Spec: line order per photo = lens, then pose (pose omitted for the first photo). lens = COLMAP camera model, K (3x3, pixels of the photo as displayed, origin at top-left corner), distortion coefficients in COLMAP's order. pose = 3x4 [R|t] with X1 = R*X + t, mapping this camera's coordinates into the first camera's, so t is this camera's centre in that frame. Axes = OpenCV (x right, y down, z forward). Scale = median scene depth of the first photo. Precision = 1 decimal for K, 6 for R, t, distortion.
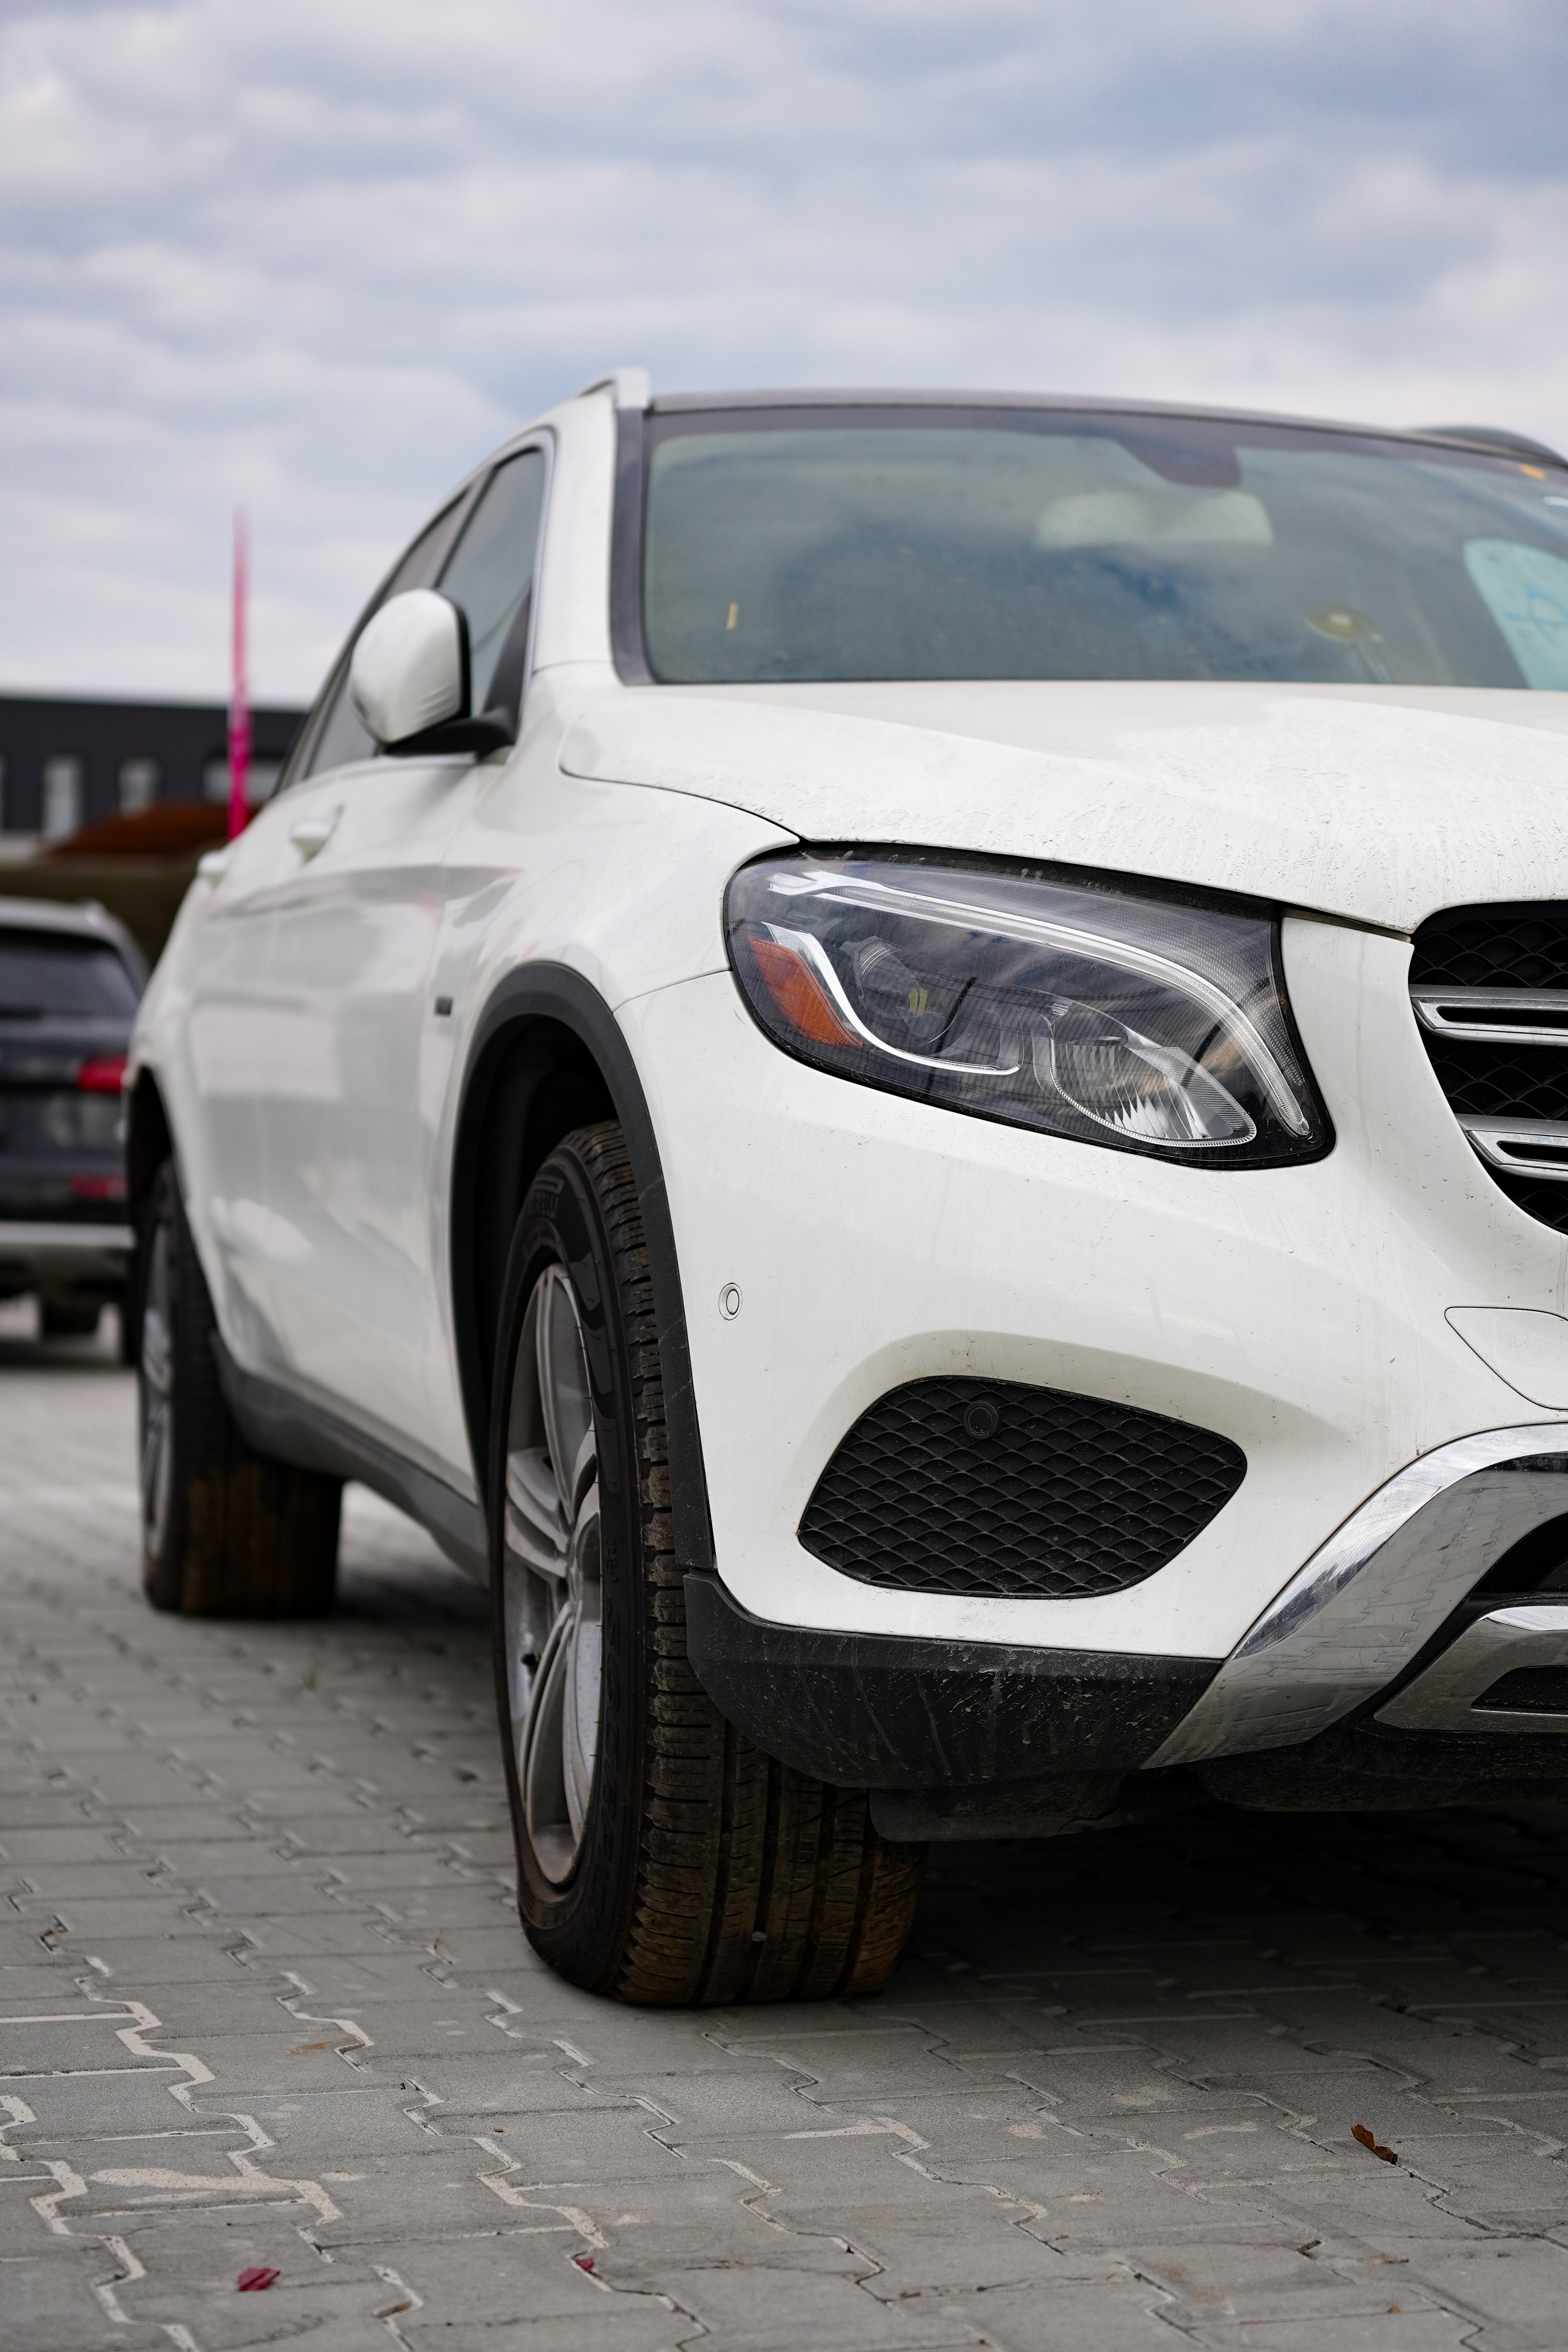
lens RADIAL K [[3978.6, 0, 802.3], [0, 3978.6, 1161.9], [0, 0, 1]] dist [-0.001802, 0.000000]
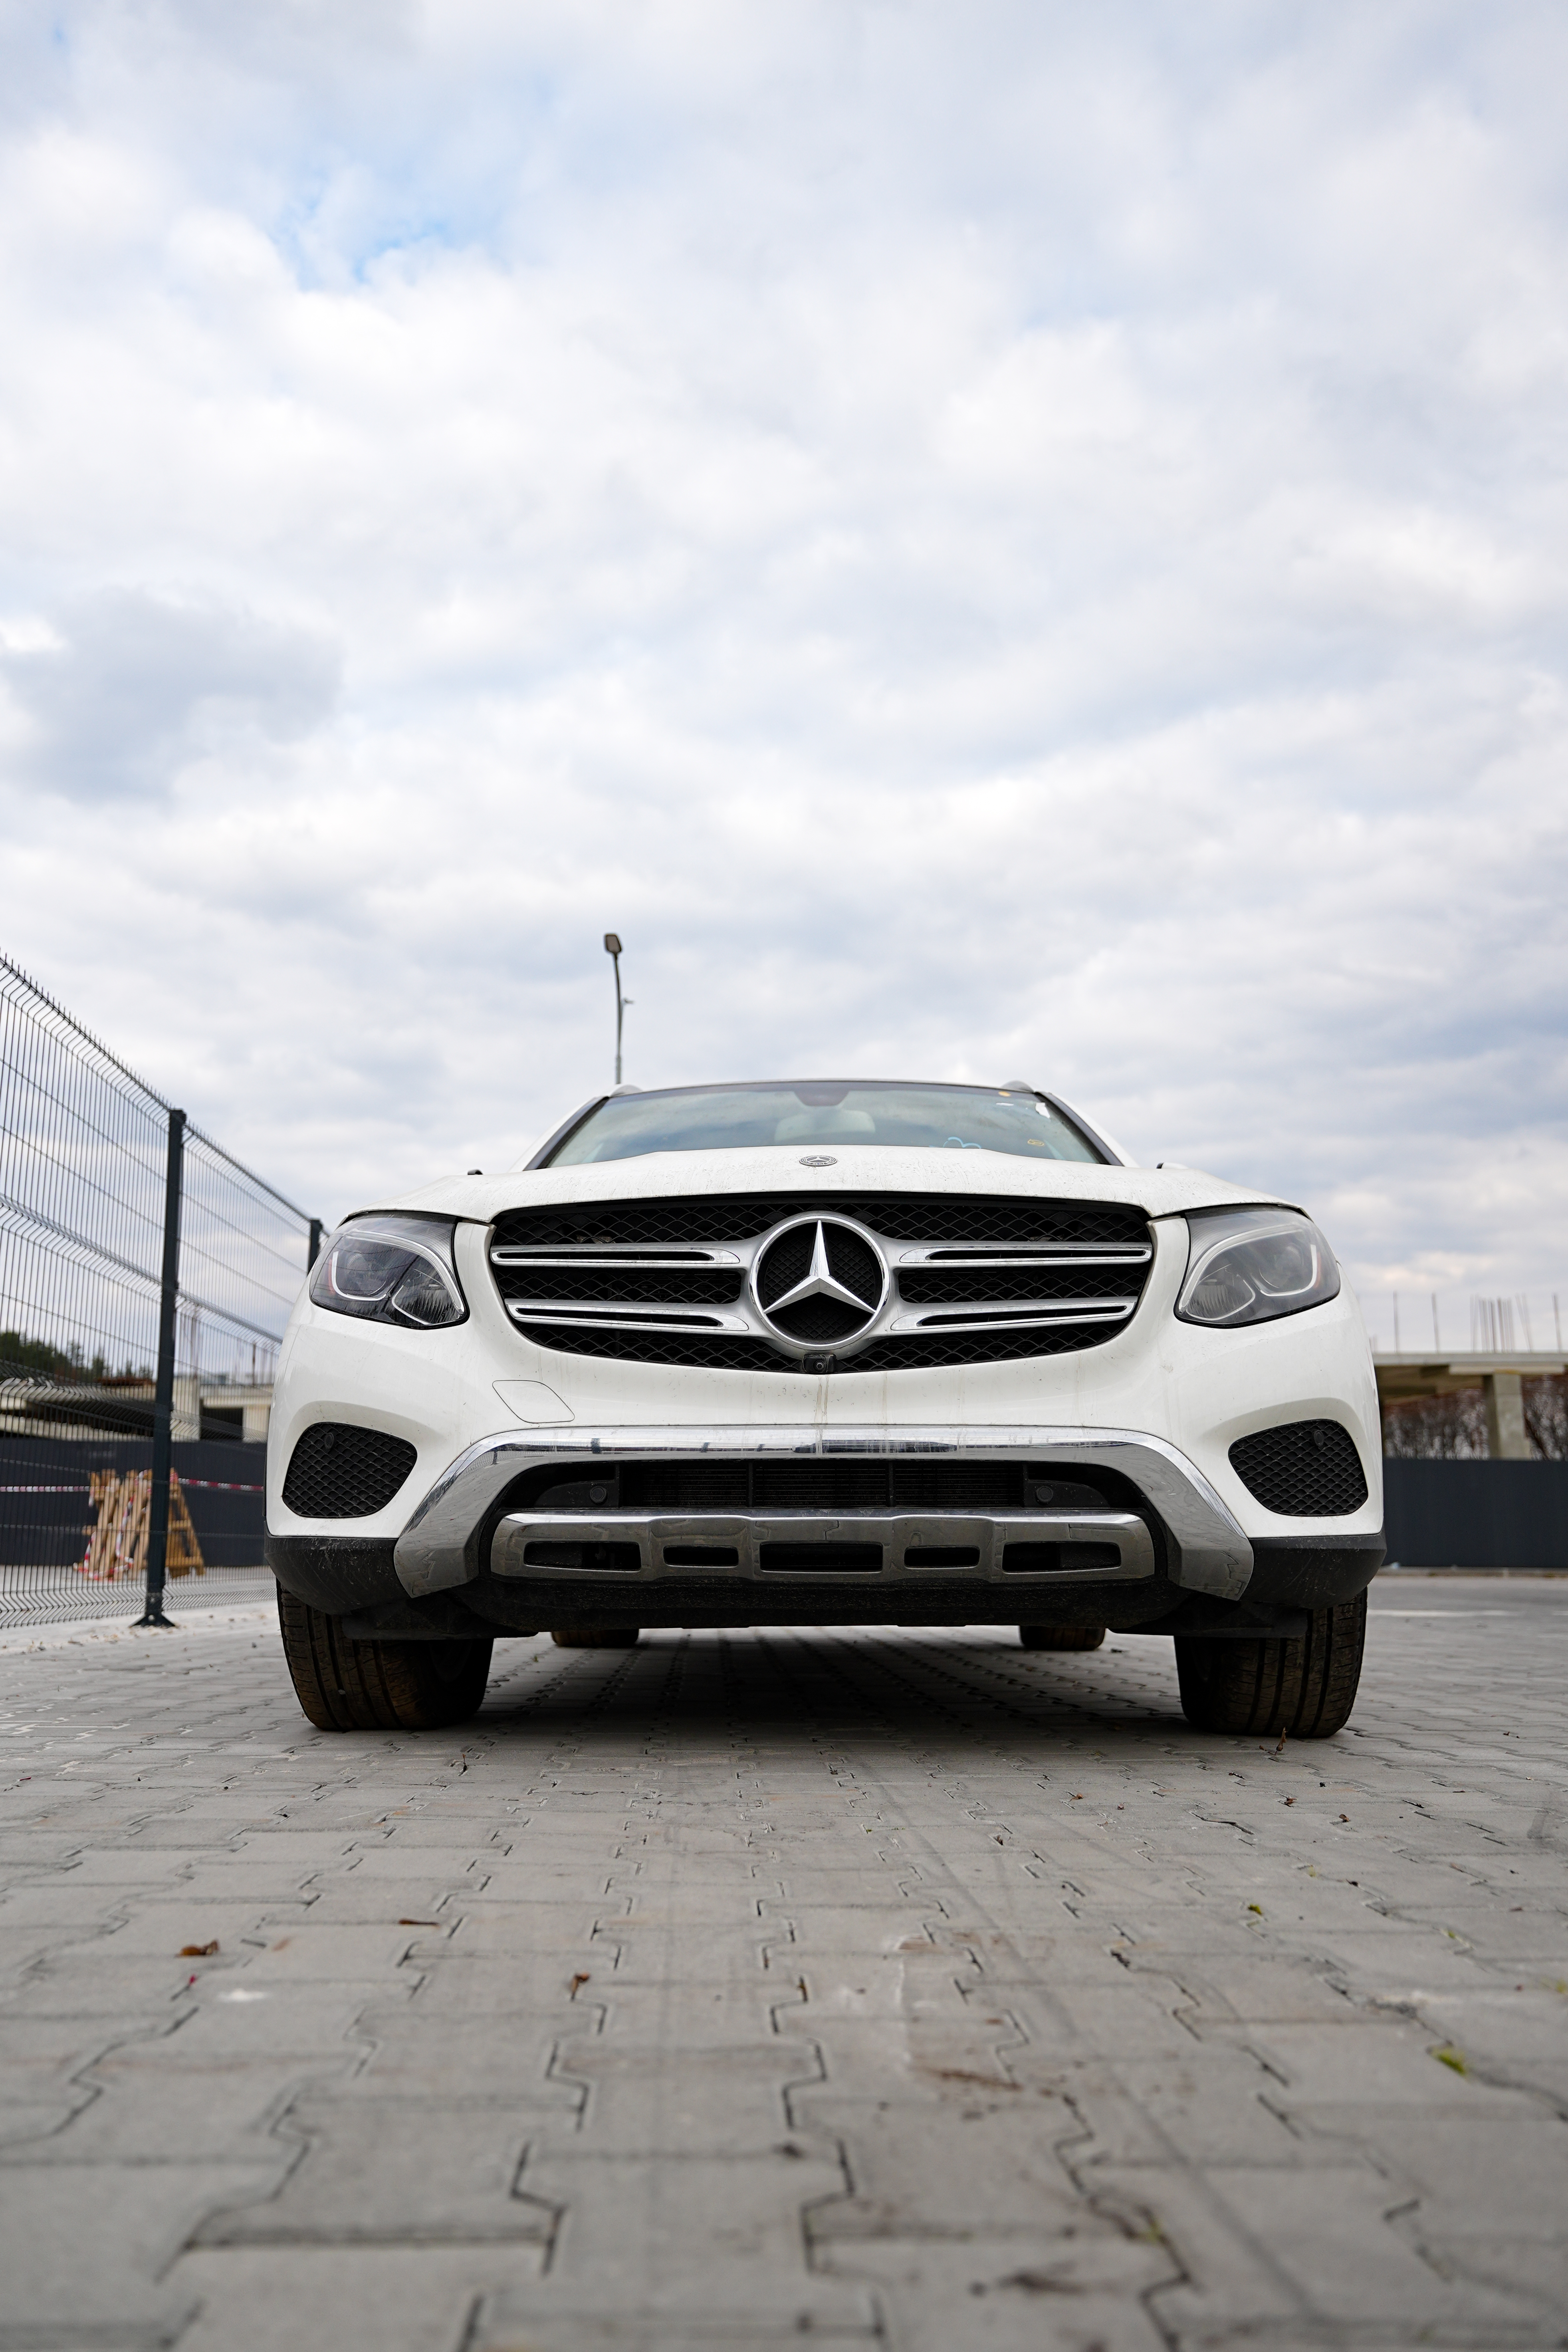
lens RADIAL K [[1772.2, 0, 787.0], [0, 1772.2, 1255.2], [0, 0, 1]] dist [0.039451, 0.001059]
pose [[0.955748, -0.065015, -0.286914, 0.385800], [0.018623, 0.986689, -0.161549, 0.082629], [0.293598, 0.149057, 0.944236, 0.047289]]
